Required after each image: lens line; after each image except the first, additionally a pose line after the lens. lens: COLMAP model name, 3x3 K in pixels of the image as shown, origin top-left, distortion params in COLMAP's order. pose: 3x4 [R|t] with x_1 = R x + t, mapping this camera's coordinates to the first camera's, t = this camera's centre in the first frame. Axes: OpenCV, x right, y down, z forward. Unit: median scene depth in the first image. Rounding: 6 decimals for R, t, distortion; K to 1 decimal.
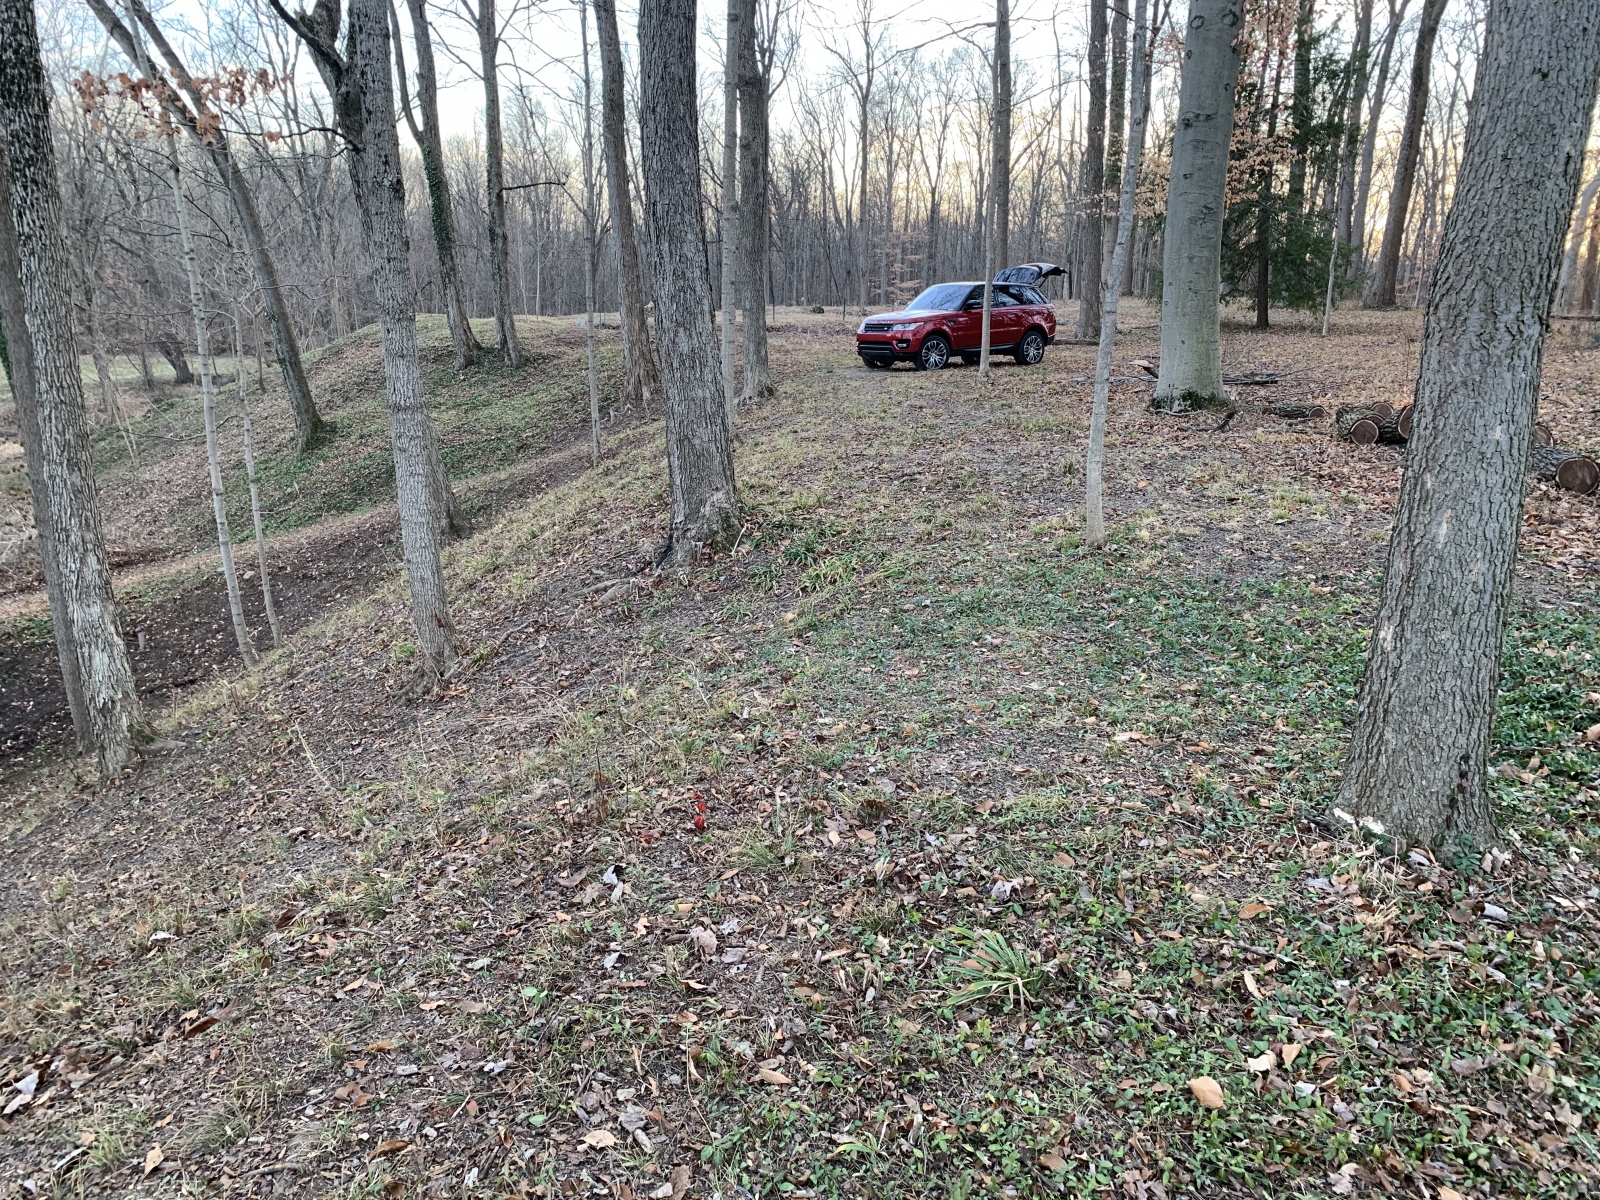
lens RADIAL K [[1122.2, 0, 800.0], [0, 1122.2, 600.0], [0, 0, 1]] dist [0.001626, -0.008458]
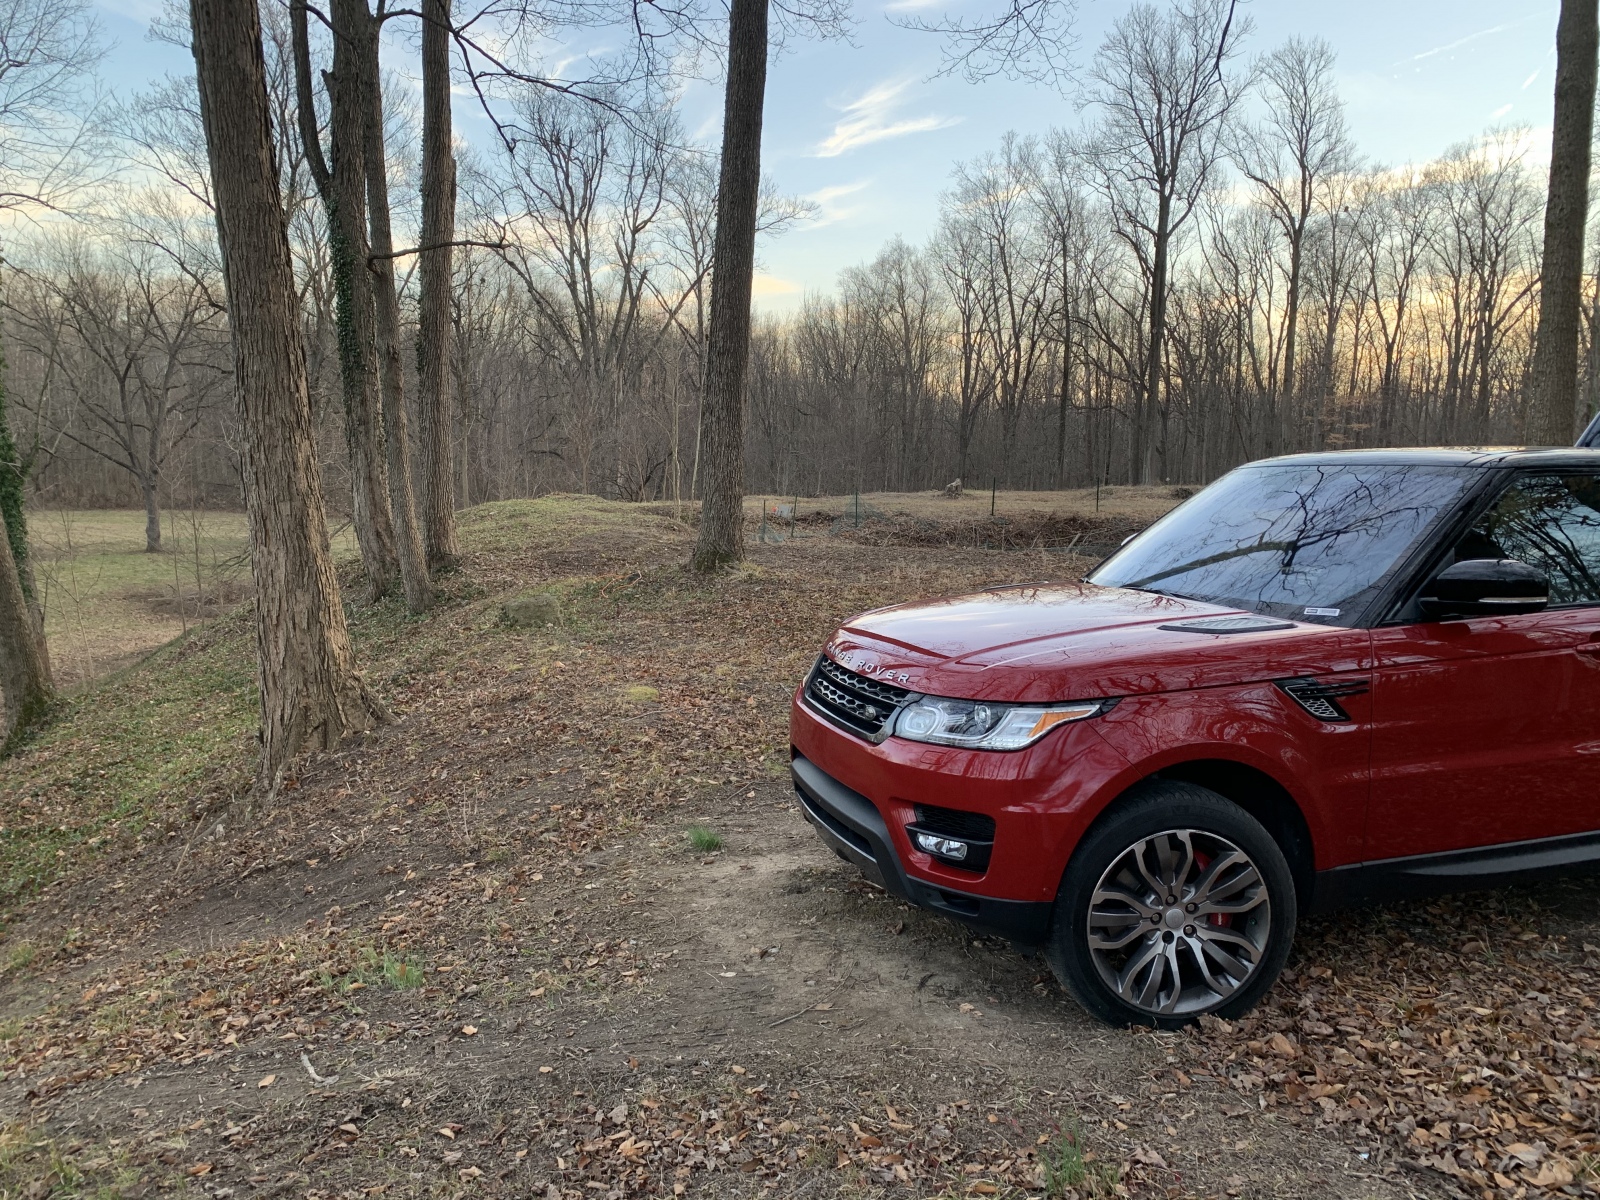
lens RADIAL K [[1122.2, 0, 800.0], [0, 1122.2, 600.0], [0, 0, 1]] dist [0.001626, -0.008458]
pose [[0.933156, 0.055200, -0.355208, 0.021749], [-0.106407, 0.986273, -0.126269, -0.042325], [0.343362, 0.155625, 0.926220, 0.152445]]
